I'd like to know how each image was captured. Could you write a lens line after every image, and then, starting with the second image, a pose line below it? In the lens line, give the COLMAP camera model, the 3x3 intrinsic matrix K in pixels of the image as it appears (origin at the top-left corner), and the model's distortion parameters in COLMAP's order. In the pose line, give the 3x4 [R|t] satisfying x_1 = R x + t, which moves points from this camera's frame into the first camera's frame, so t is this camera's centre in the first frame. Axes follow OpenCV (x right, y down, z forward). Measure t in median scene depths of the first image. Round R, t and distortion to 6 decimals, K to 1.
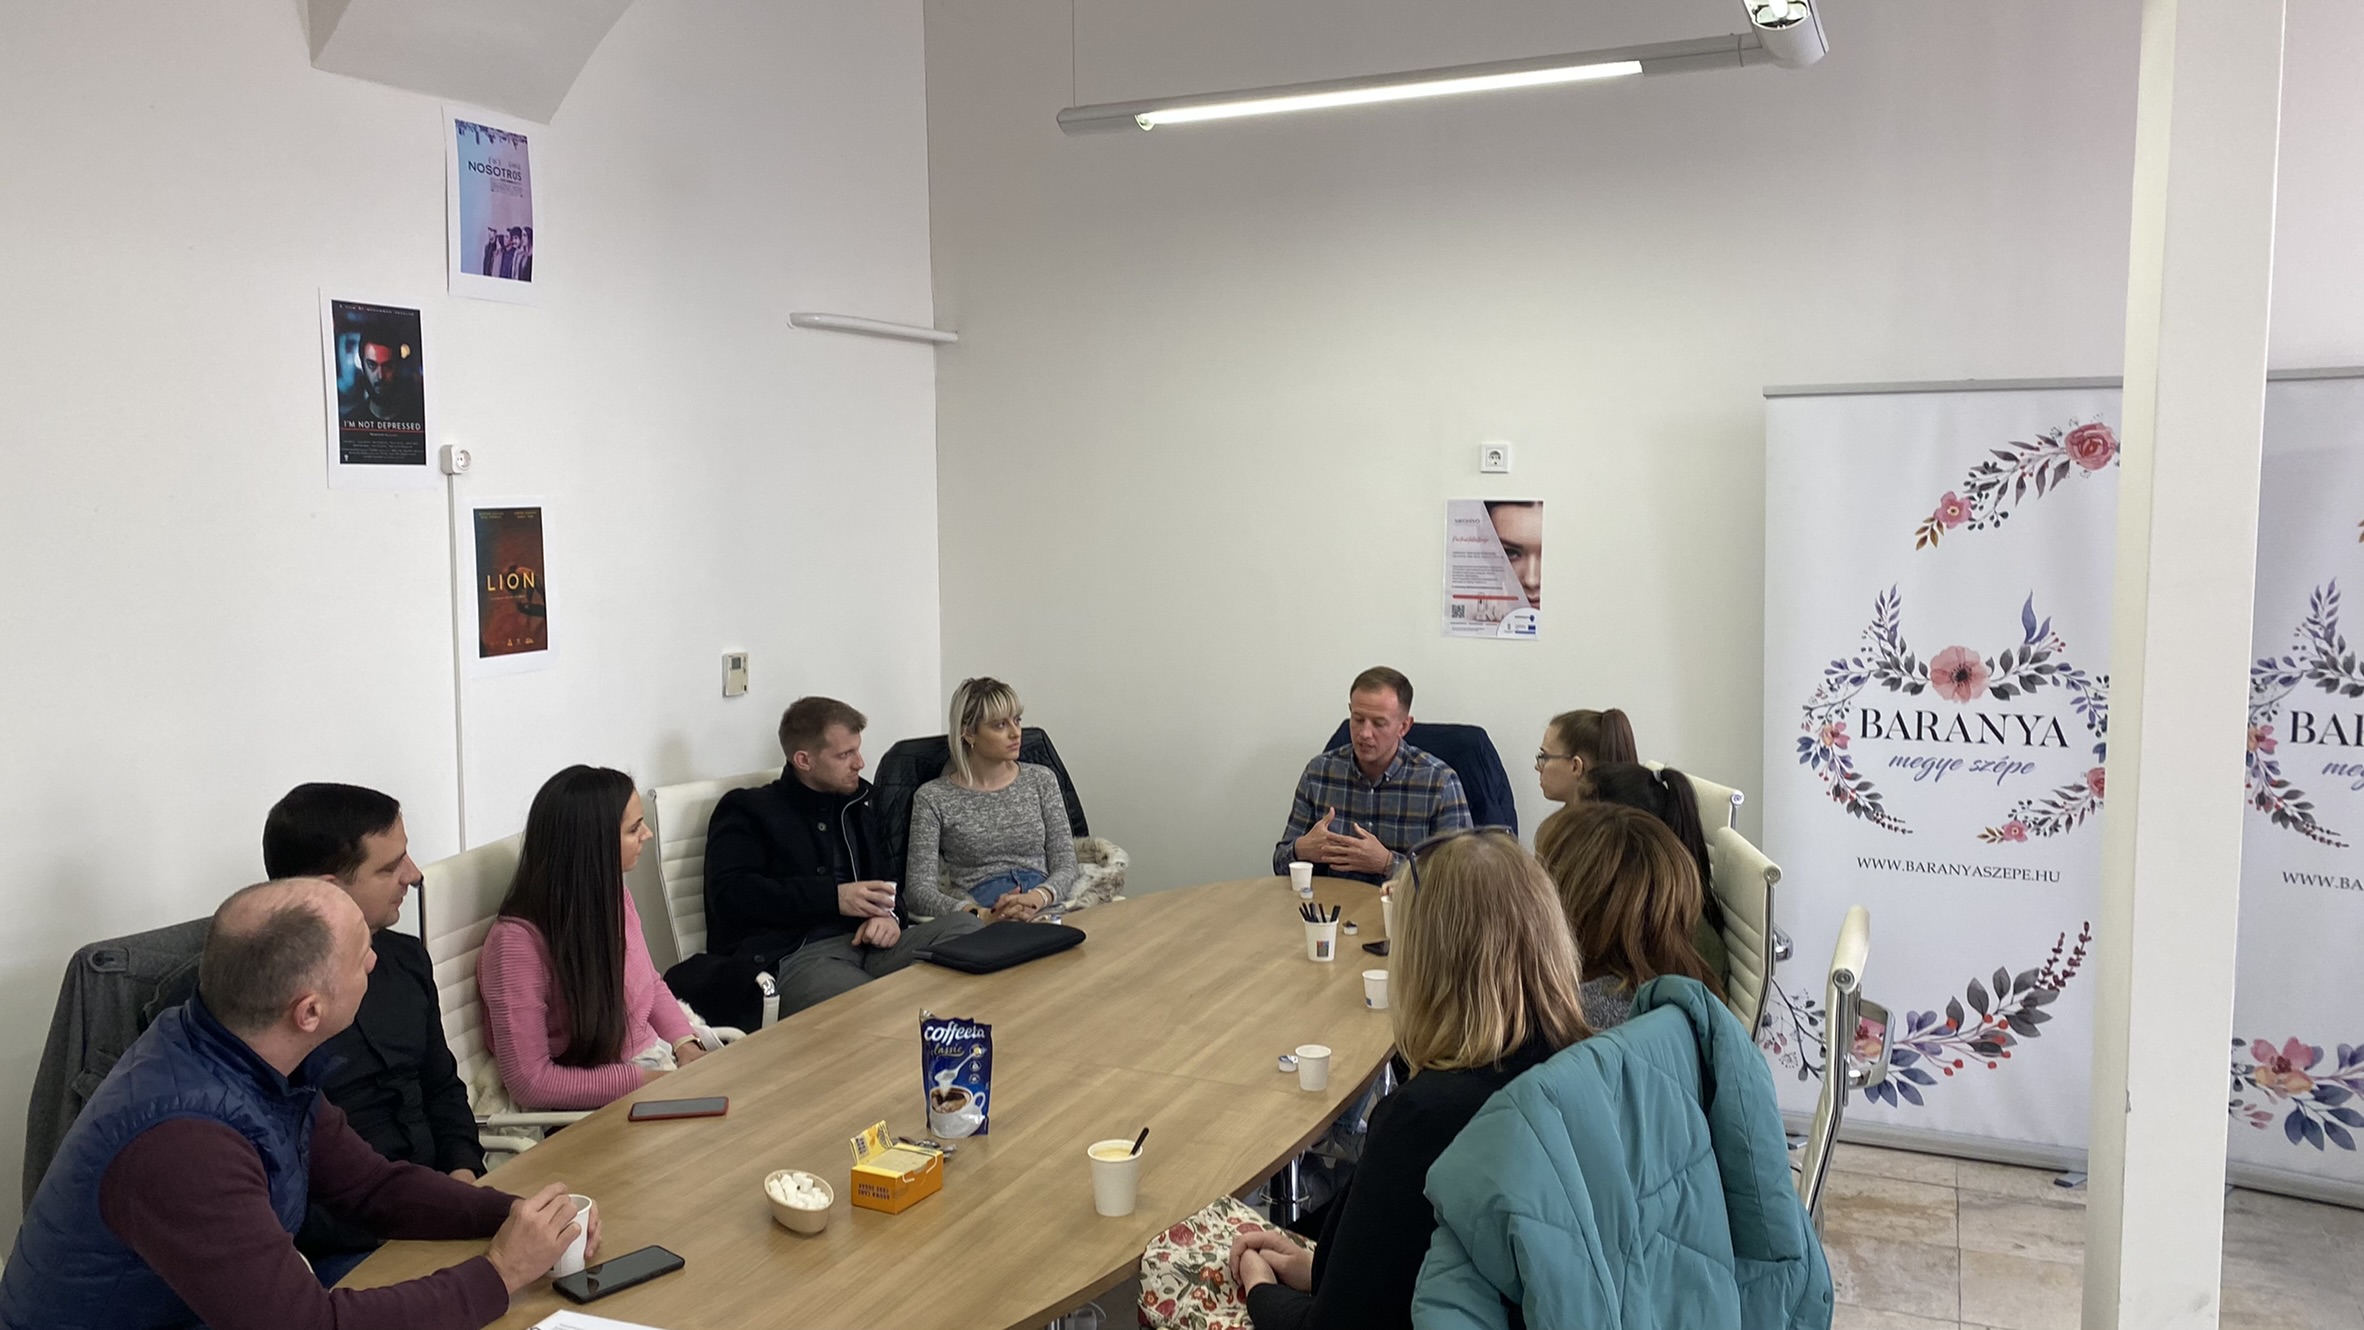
lens RADIAL K [[1768.7, 0, 1190.0], [0, 1768.7, 652.3], [0, 0, 1]] dist [0.008050, 0.000380]
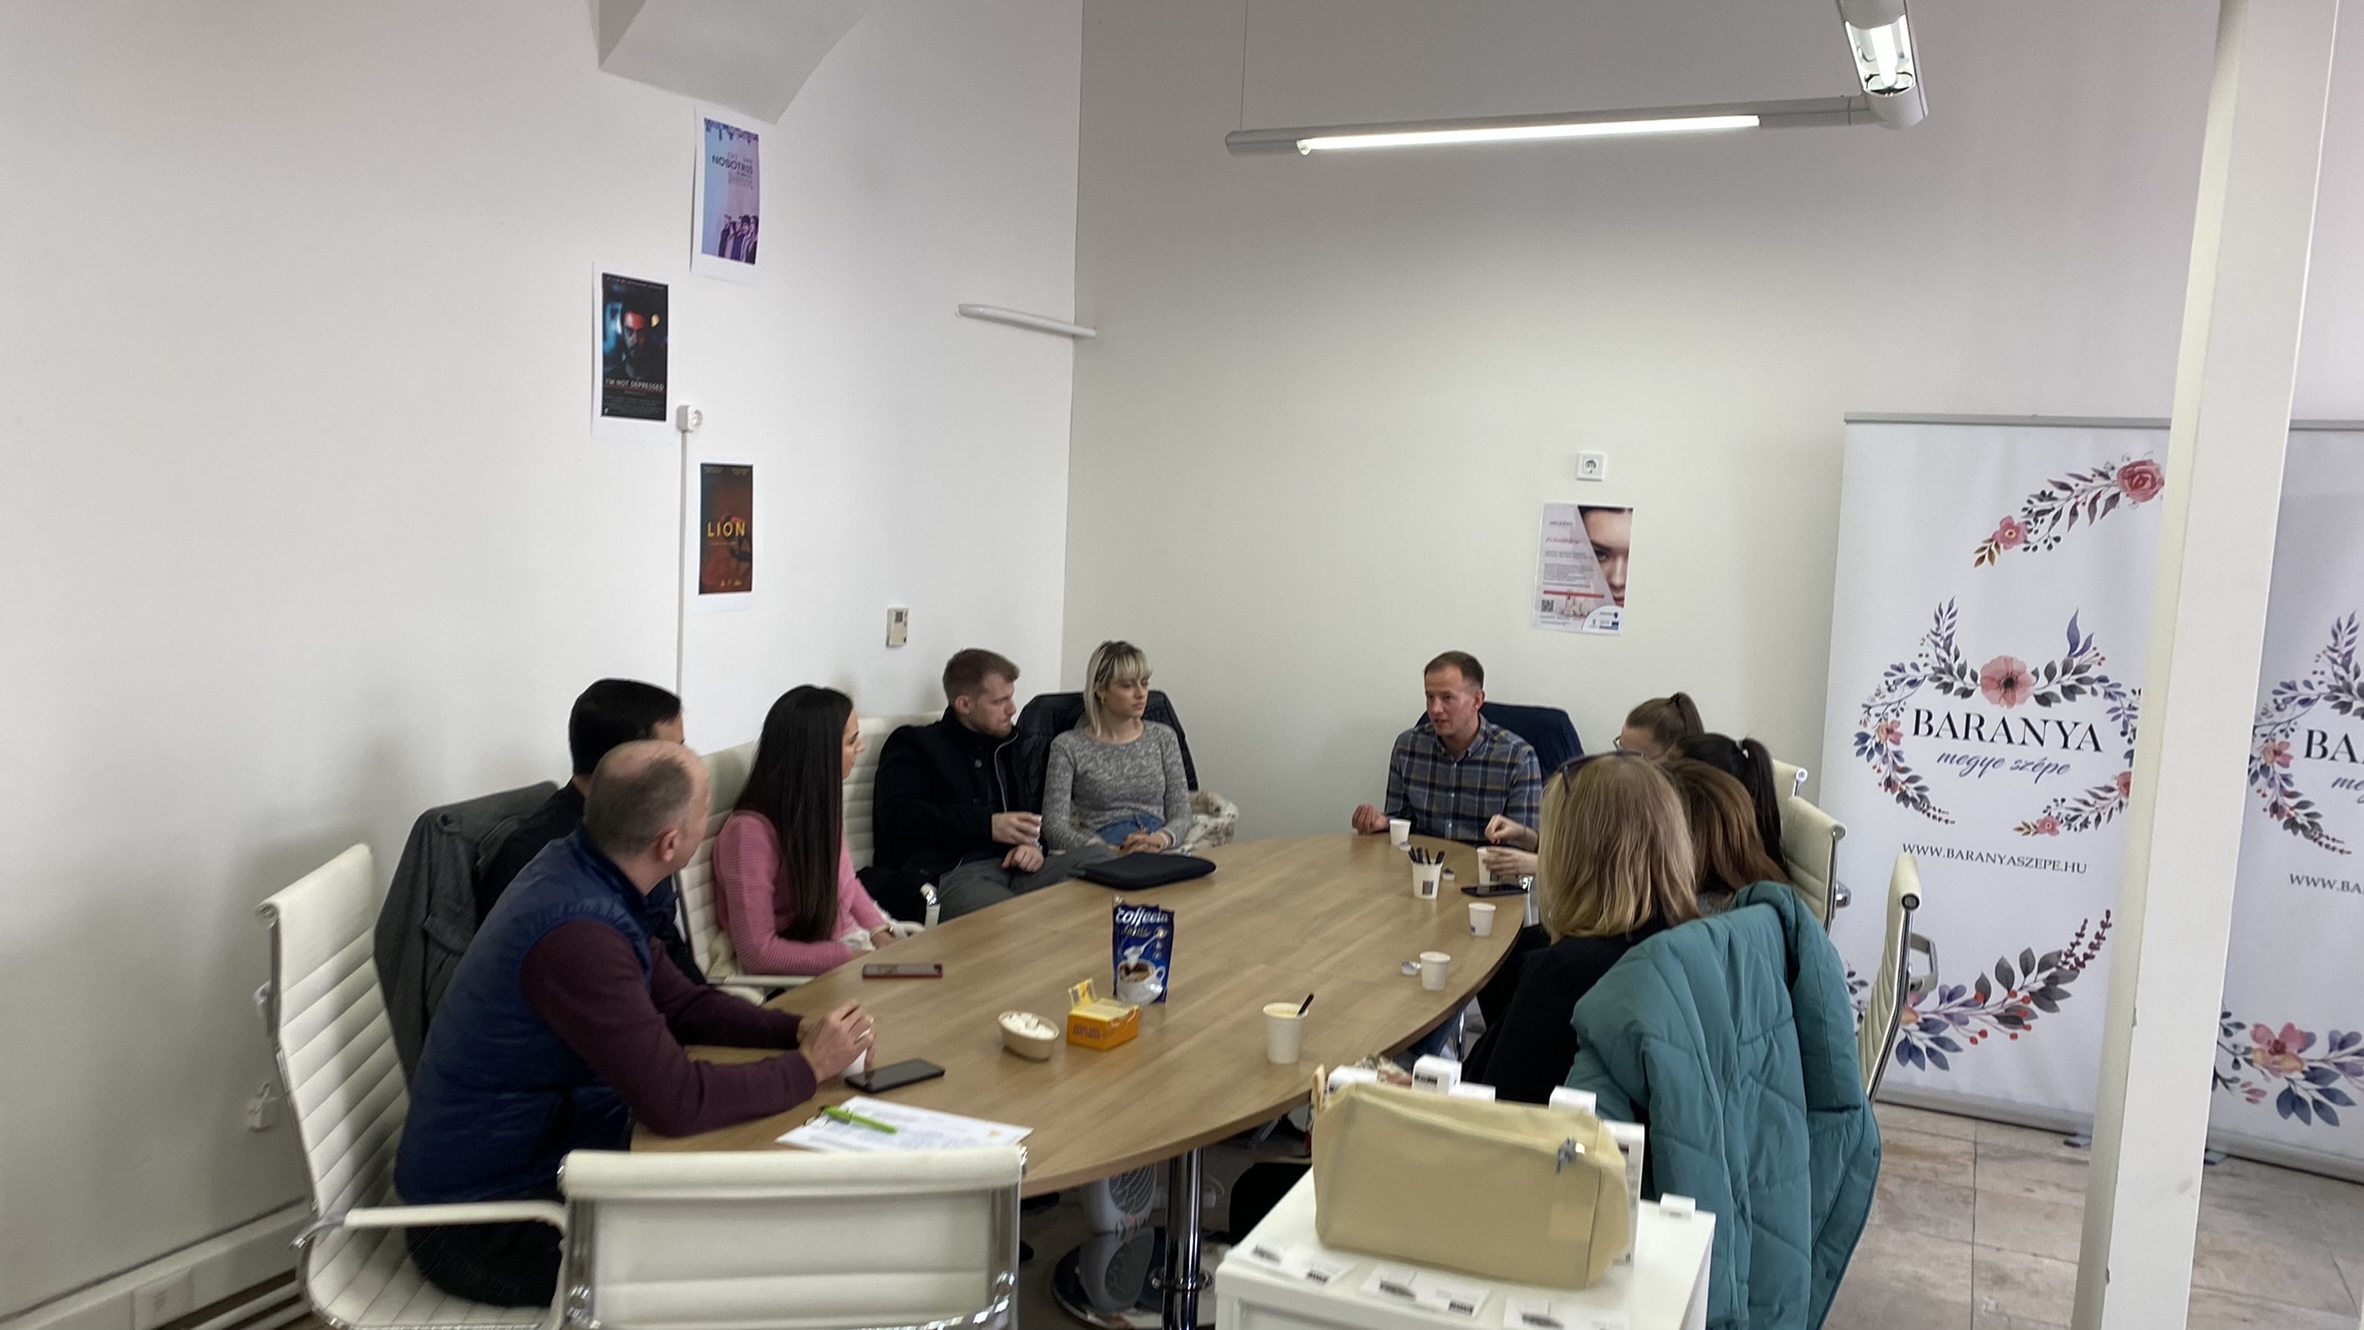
lens RADIAL K [[1769.6, 0, 1184.9], [0, 1769.6, 696.1], [0, 0, 1]] dist [0.014975, -0.004811]
pose [[0.998367, 0.053578, -0.019829, -0.056297], [-0.053154, 0.998359, 0.021316, 0.025022], [0.020938, -0.020227, 0.999576, -0.120462]]
